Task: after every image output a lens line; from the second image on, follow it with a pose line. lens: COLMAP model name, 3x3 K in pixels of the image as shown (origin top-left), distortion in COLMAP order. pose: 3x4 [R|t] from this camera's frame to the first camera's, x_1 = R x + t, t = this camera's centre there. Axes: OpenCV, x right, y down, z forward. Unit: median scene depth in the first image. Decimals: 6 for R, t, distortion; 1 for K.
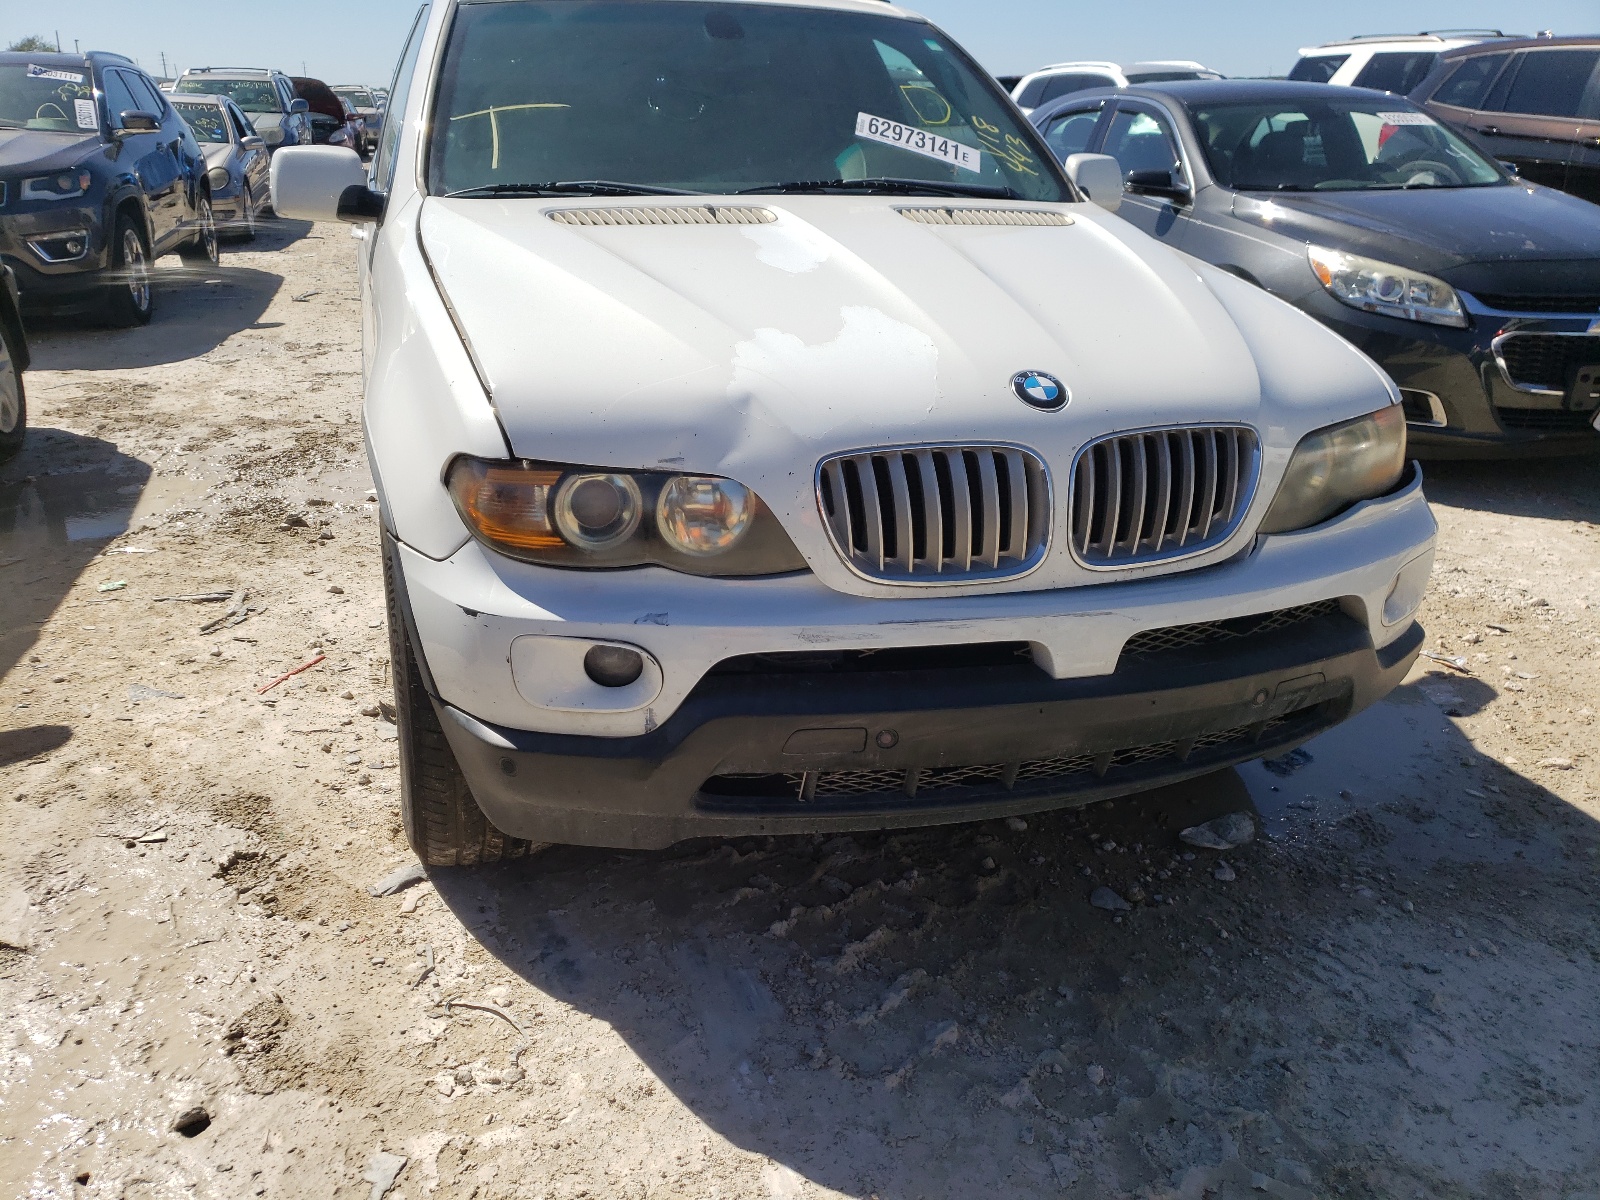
lens RADIAL K [[1220.0, 0, 800.7], [0, 1220.0, 593.3], [0, 0, 1]] dist [0.017124, -0.009844]
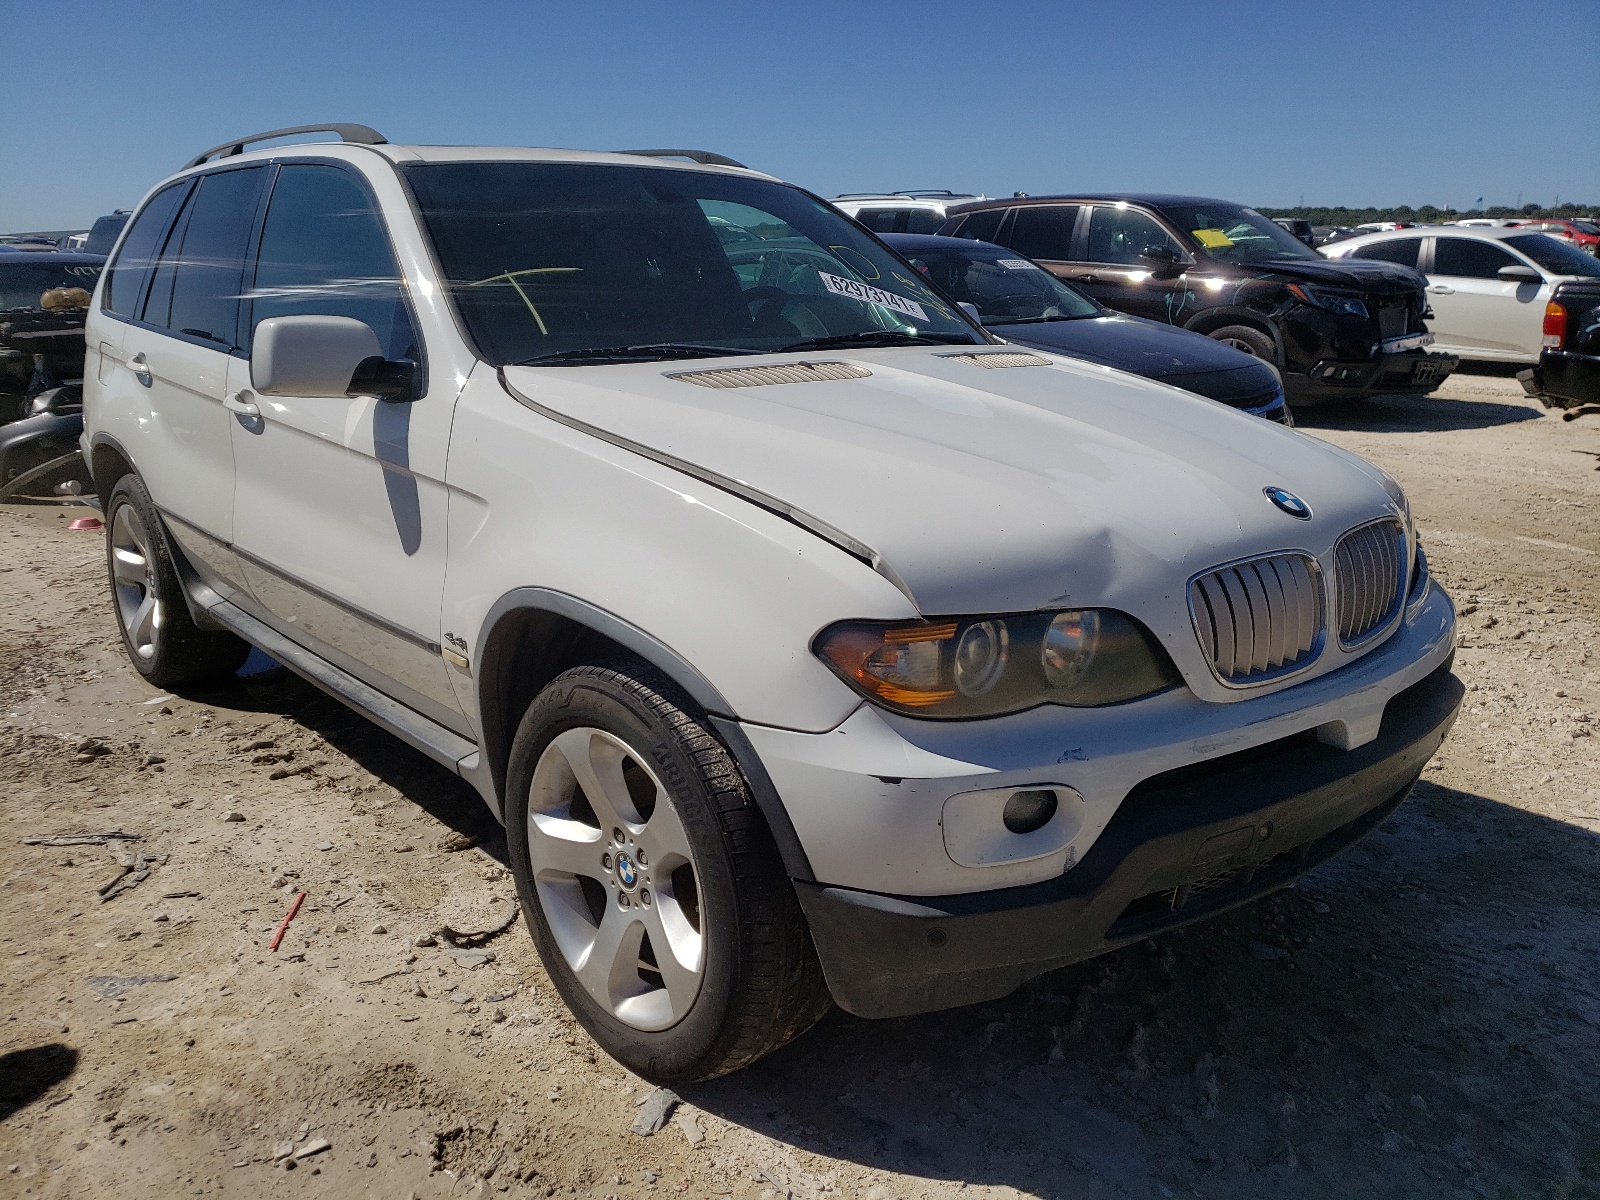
lens RADIAL K [[1199.0, 0, 800.2], [0, 1199.0, 605.1], [0, 0, 1]] dist [0.023828, -0.001978]
pose [[0.919276, -0.119516, 0.375029, -0.529995], [0.154614, 0.985846, -0.064820, -0.055859], [-0.361974, 0.117573, 0.924744, 0.114933]]
